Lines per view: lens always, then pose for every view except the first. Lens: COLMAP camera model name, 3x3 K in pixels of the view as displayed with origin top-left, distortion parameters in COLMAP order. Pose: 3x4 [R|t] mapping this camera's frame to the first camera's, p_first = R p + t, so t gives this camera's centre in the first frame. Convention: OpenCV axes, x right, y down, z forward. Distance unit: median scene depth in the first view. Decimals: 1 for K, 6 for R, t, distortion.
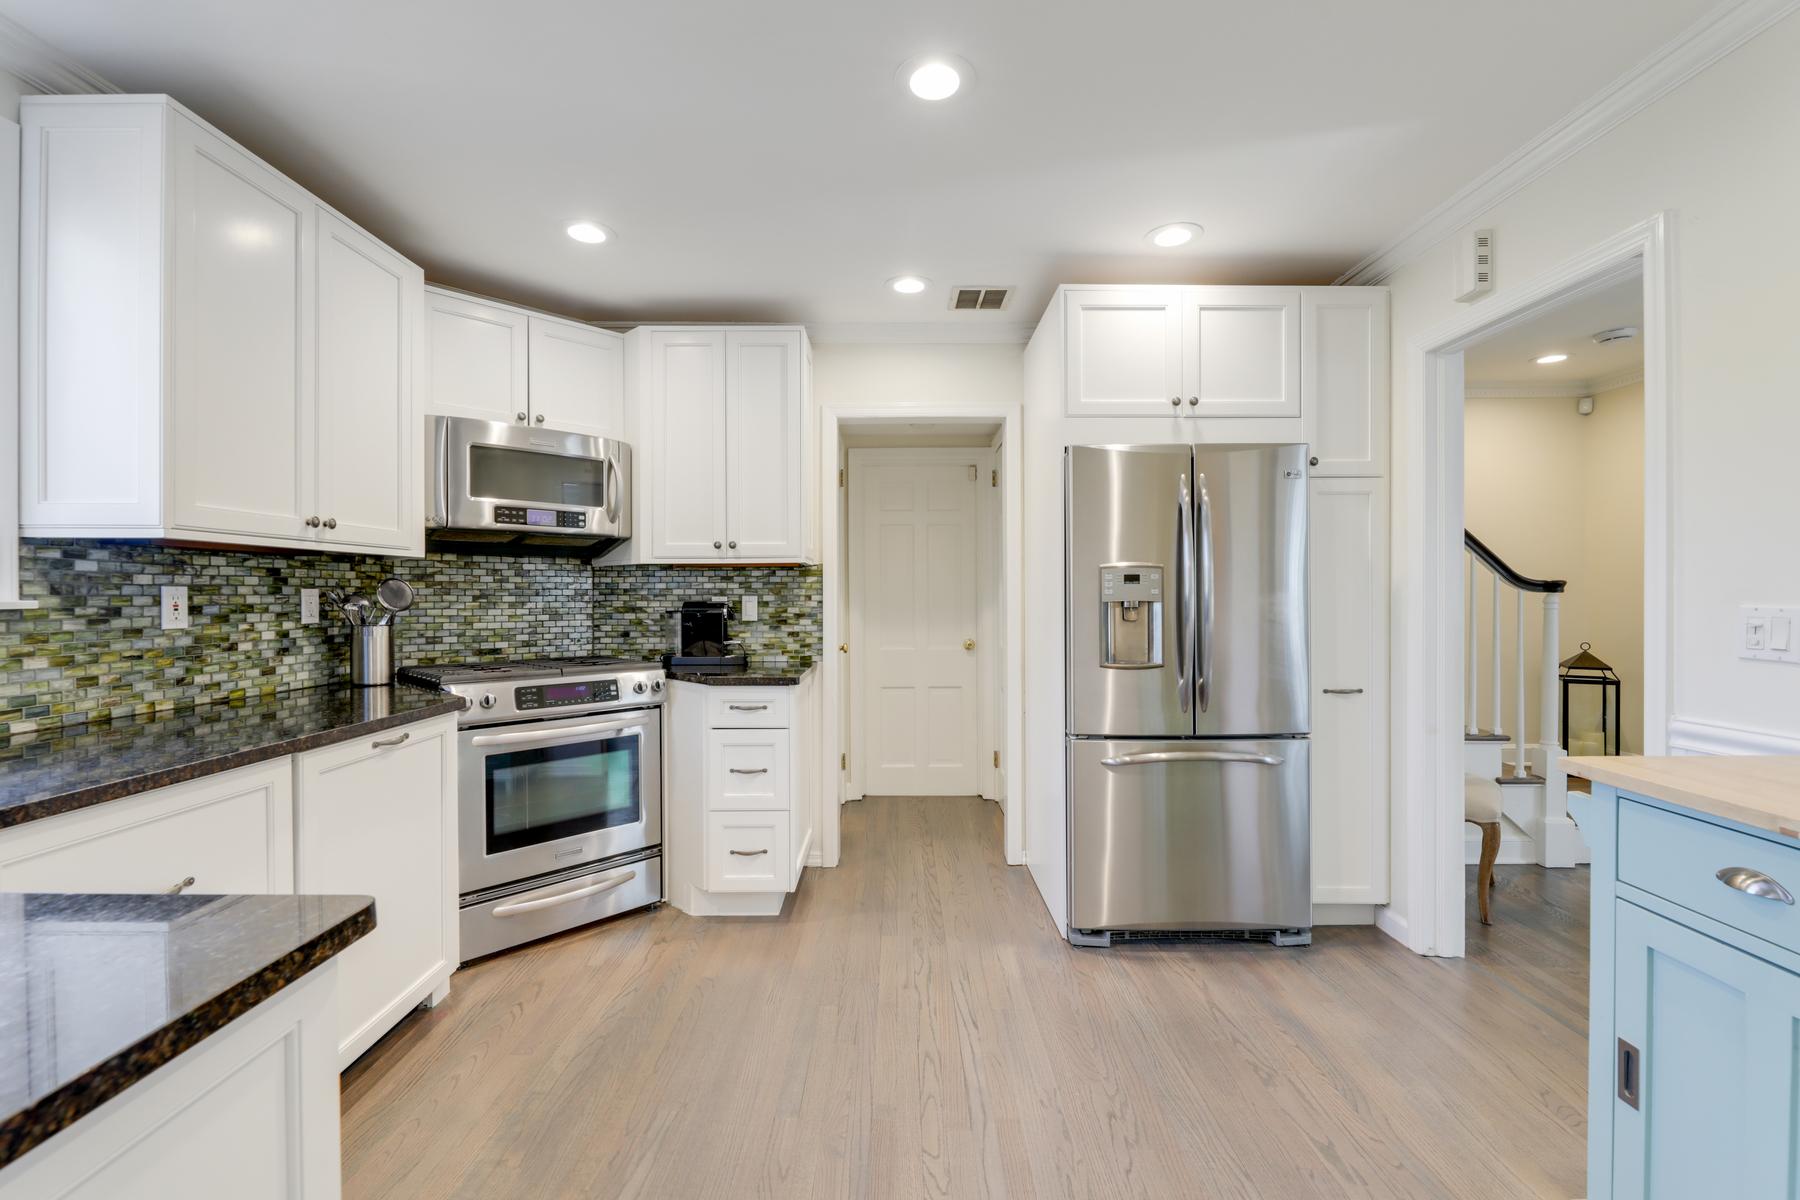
lens RADIAL K [[773.8, 0, 906.7], [0, 773.8, 597.3], [0, 0, 1]] dist [0.001625, -0.003775]
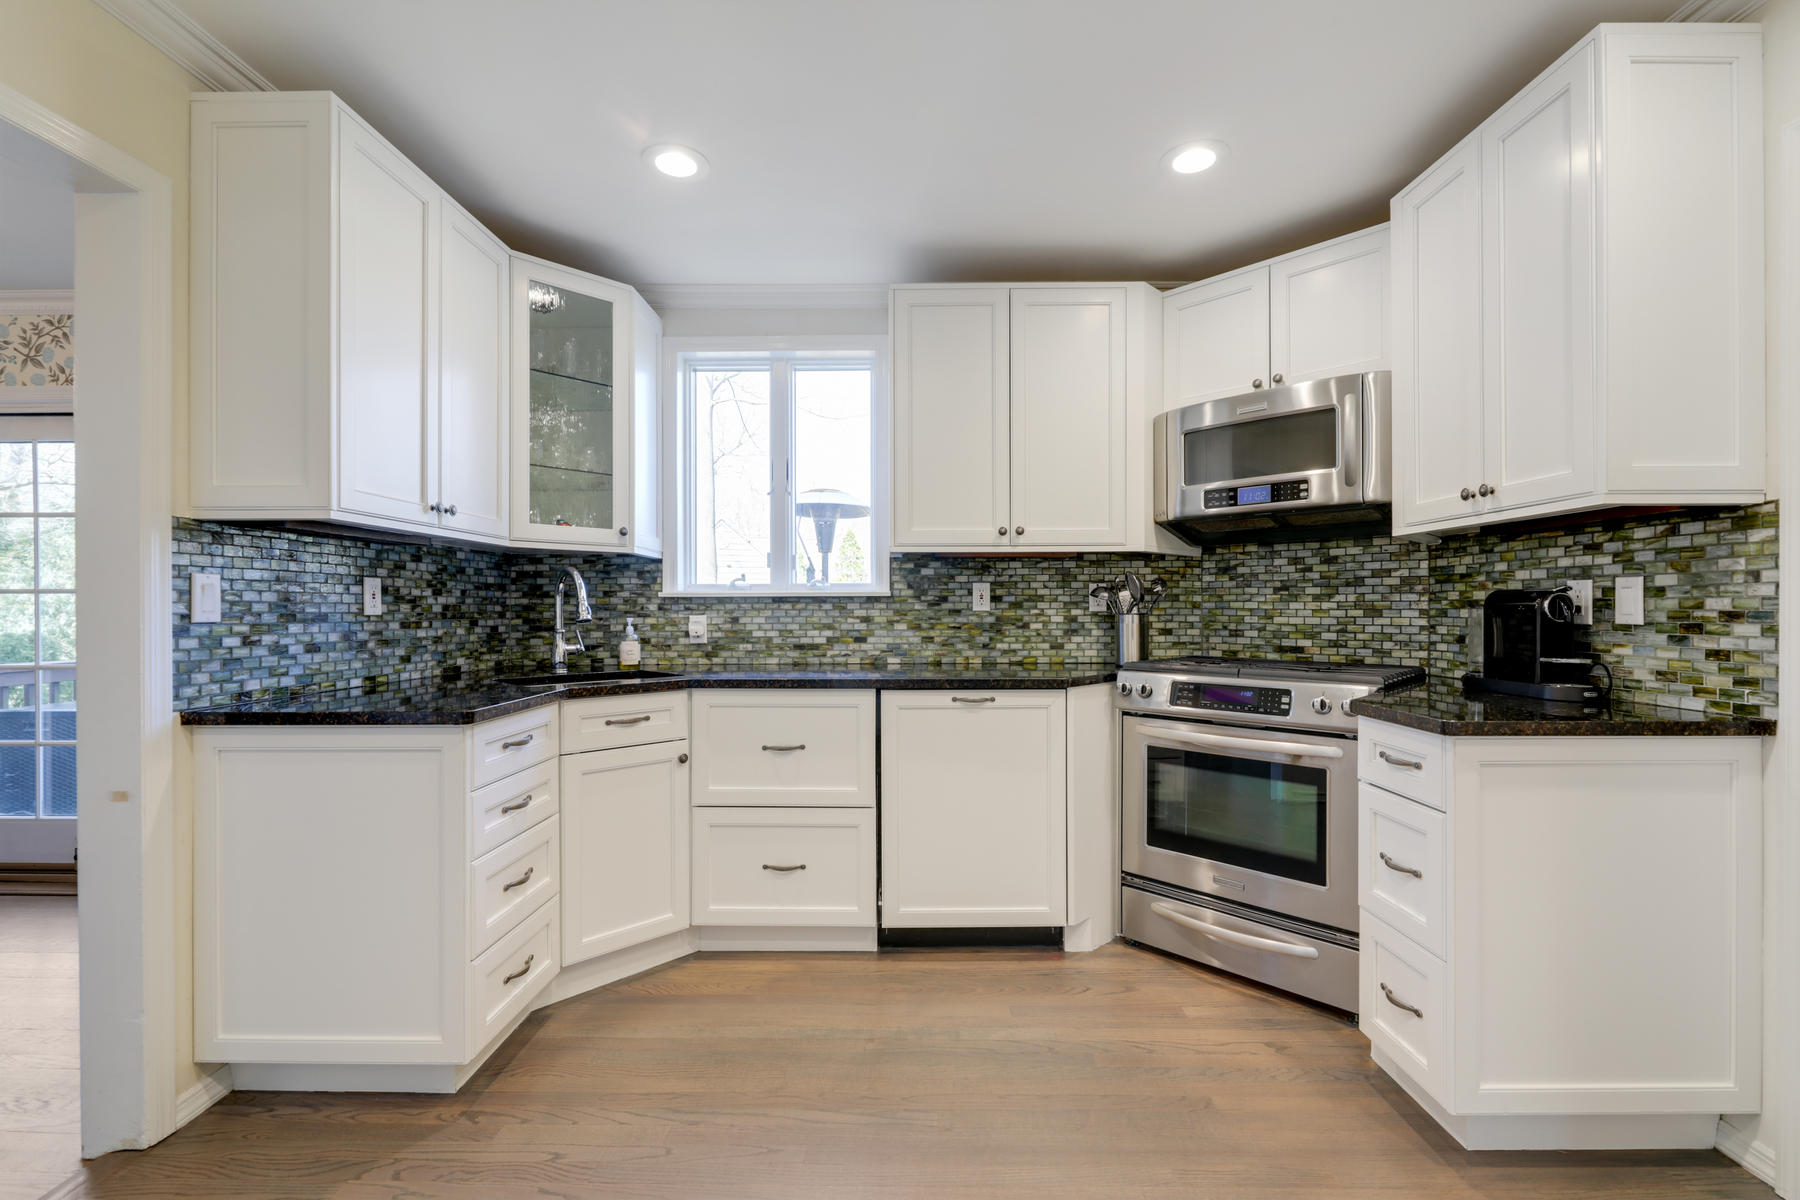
lens RADIAL K [[765.6, 0, 897.8], [0, 765.6, 609.5], [0, 0, 1]] dist [0.000471, -0.003544]
pose [[-0.027930, 0.004027, -0.999602, 0.400982], [-0.001634, 0.999990, 0.004074, 0.023077], [0.999609, 0.001747, -0.027924, 0.624767]]
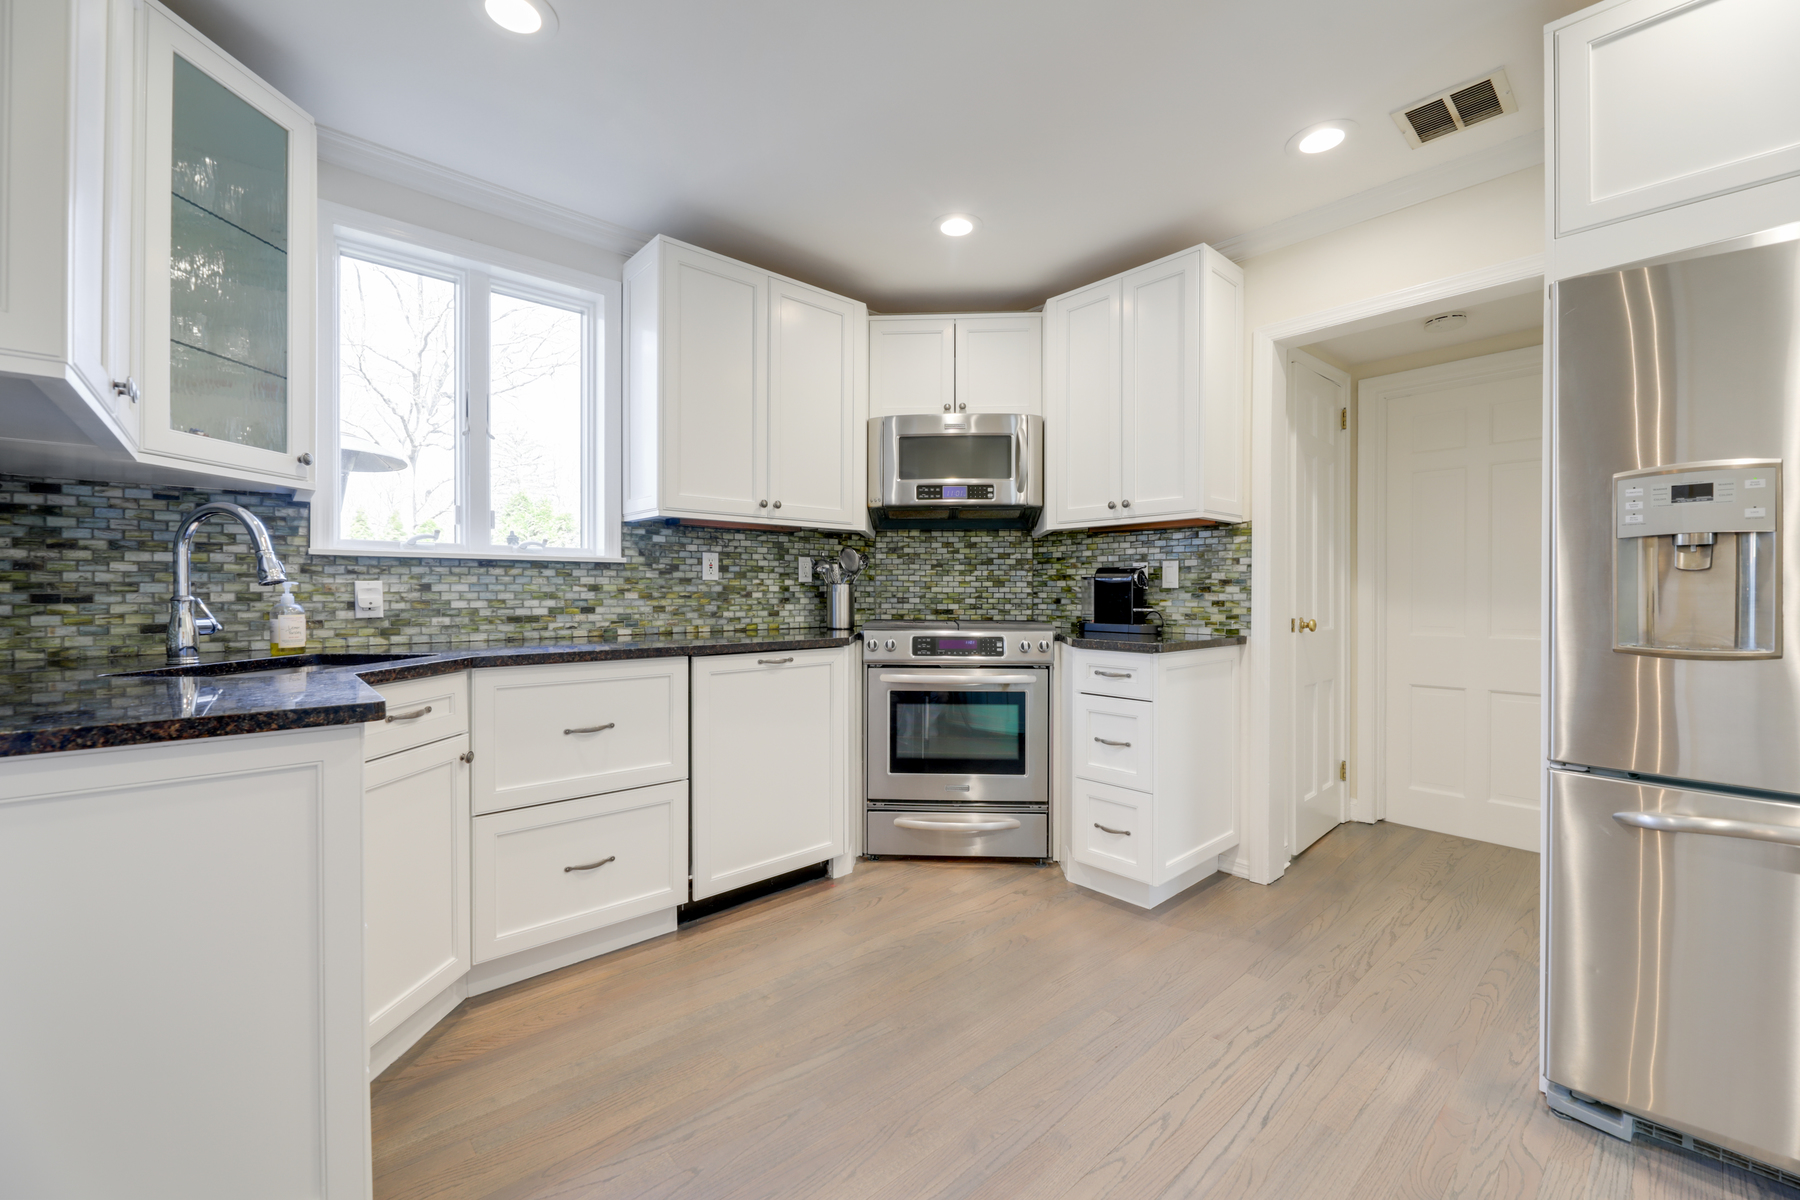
lens RADIAL K [[733.8, 0, 892.3], [0, 733.8, 597.6], [0, 0, 1]] dist [0.001214, -0.003956]
pose [[0.654978, 0.008284, -0.755603, 0.287621], [-0.005554, 0.999966, 0.006148, 0.046351], [0.755628, 0.000170, 0.655002, 0.221777]]
